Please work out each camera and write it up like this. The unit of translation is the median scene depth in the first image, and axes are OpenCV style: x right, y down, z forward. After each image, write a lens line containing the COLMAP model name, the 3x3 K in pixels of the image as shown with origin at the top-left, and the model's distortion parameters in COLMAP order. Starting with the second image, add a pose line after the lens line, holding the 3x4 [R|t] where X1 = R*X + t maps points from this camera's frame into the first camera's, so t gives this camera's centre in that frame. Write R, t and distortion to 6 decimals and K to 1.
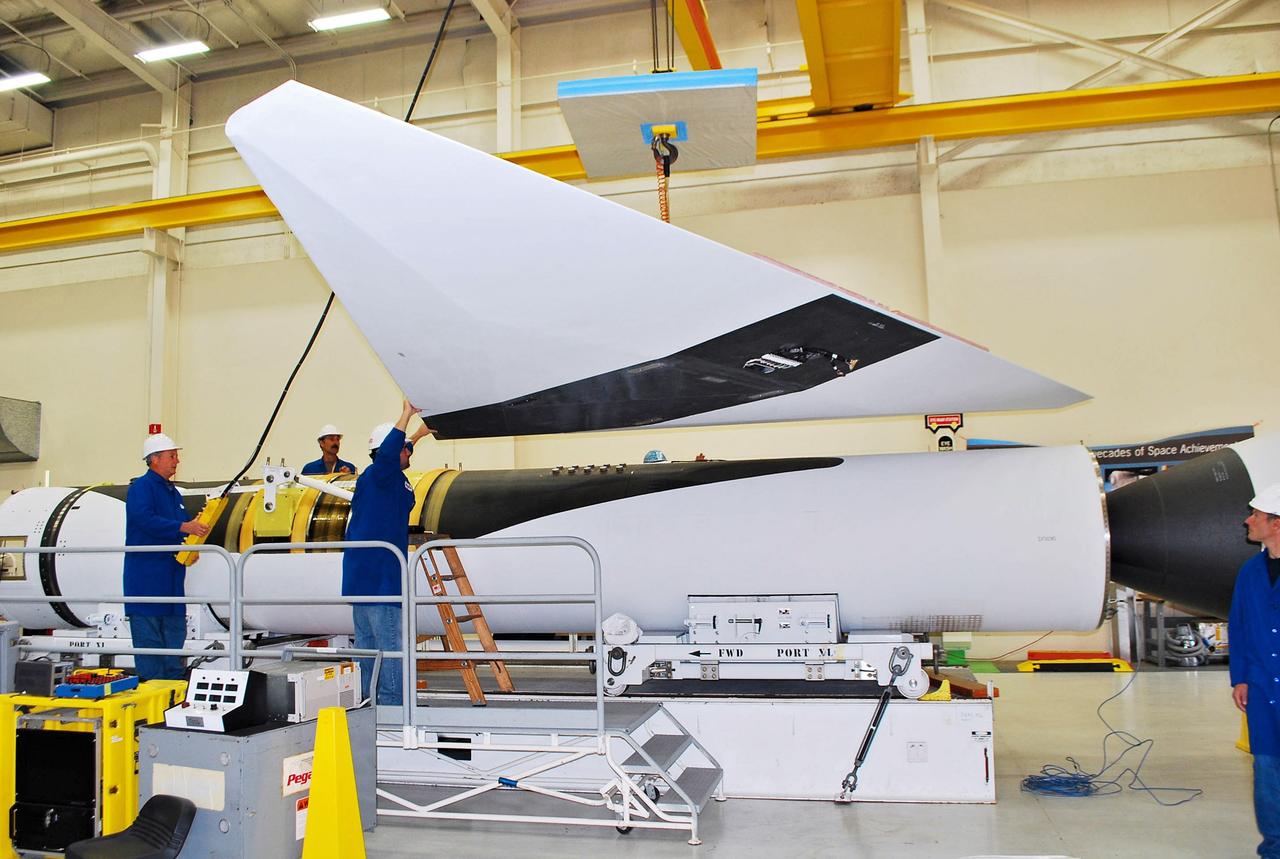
lens RADIAL K [[1010.7, 0, 641.0], [0, 1010.7, 431.5], [0, 0, 1]] dist [-0.085743, 0.013543]
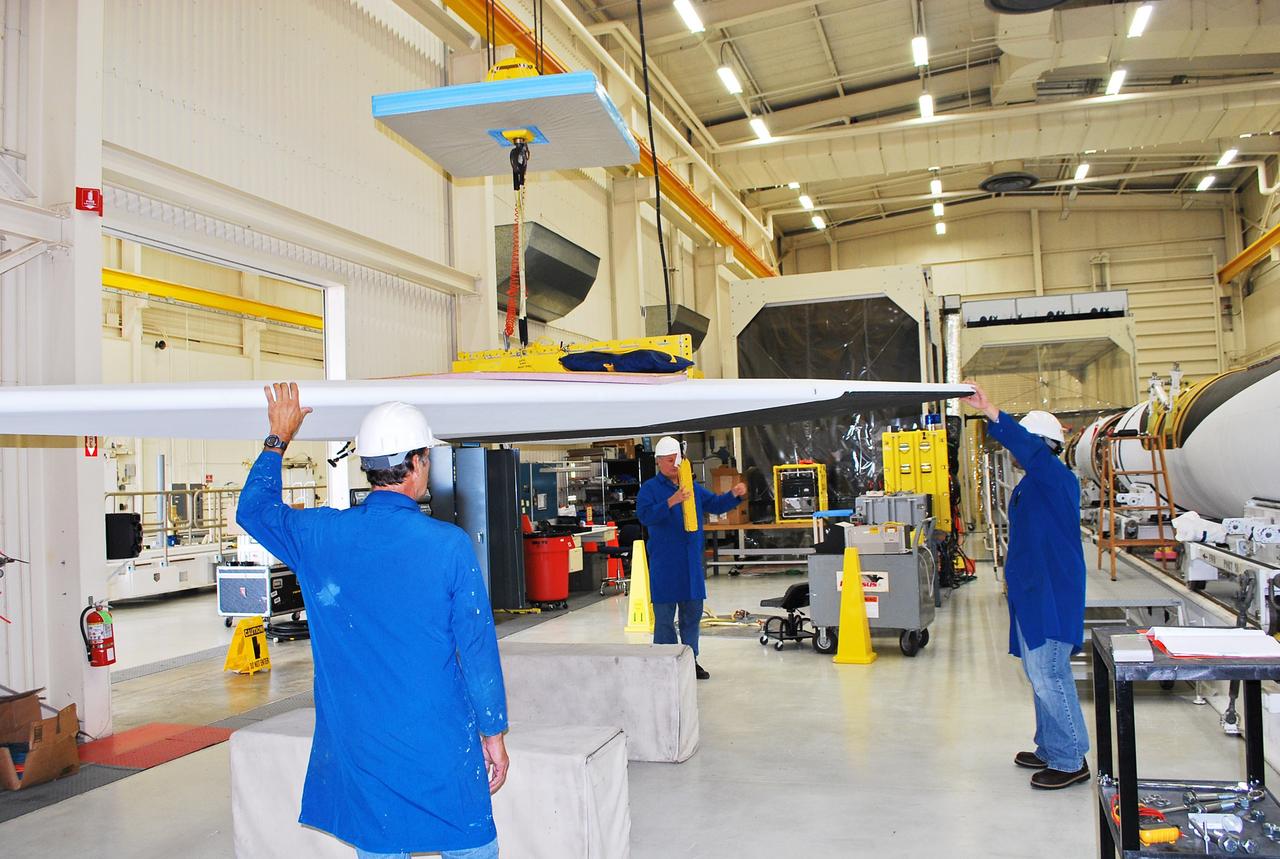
lens RADIAL K [[1010.7, 0, 641.0], [0, 1010.7, 431.5], [0, 0, 1]] dist [-0.085743, 0.013543]
pose [[-0.069771, -0.015128, -0.997448, 0.741458], [0.151849, 0.988072, -0.025607, 0.028315], [0.985938, -0.153248, -0.066642, 0.376584]]
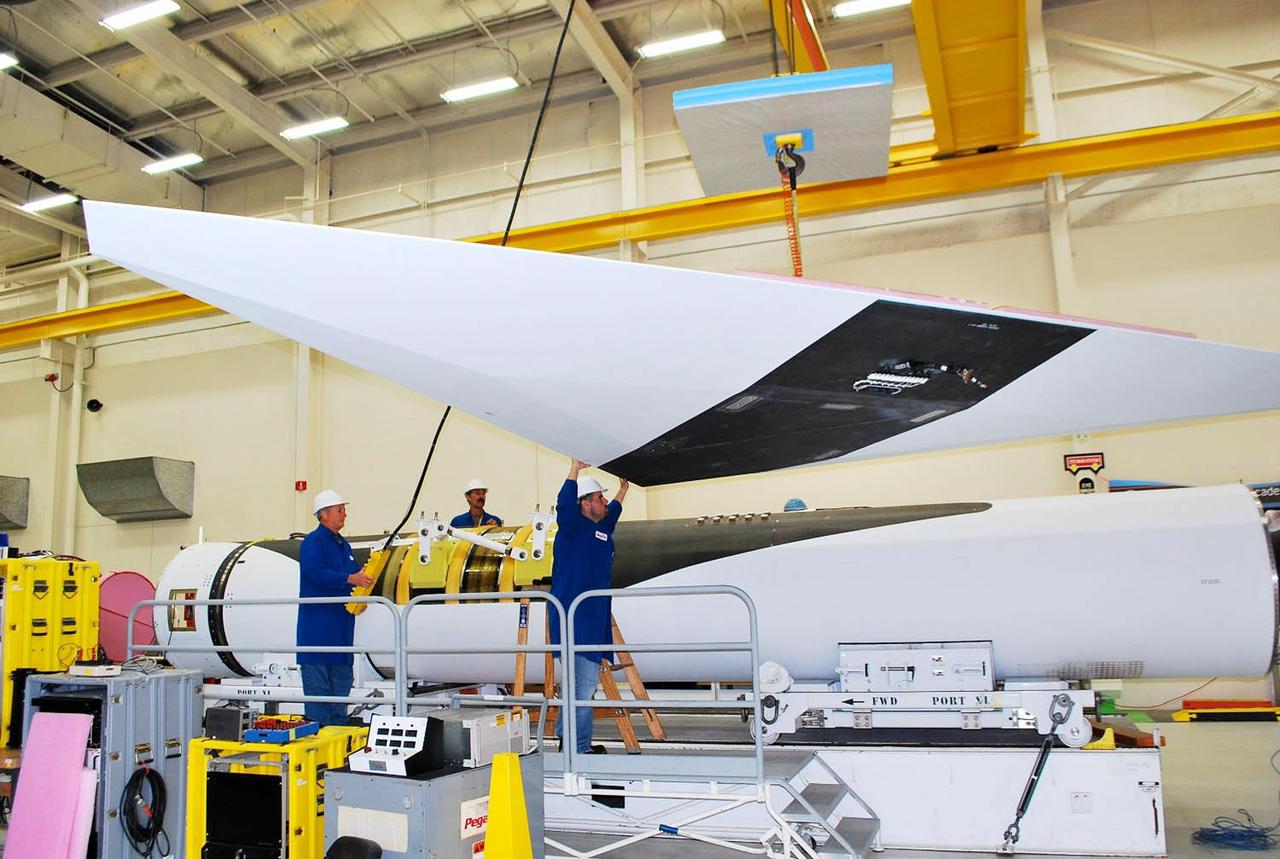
lens RADIAL K [[1010.7, 0, 641.0], [0, 1010.7, 431.5], [0, 0, 1]] dist [-0.085743, 0.013543]
pose [[0.993138, -0.024361, -0.114385, -0.021254], [0.018790, 0.998596, -0.049531, -0.001097], [0.115431, 0.047042, 0.992201, -0.014543]]
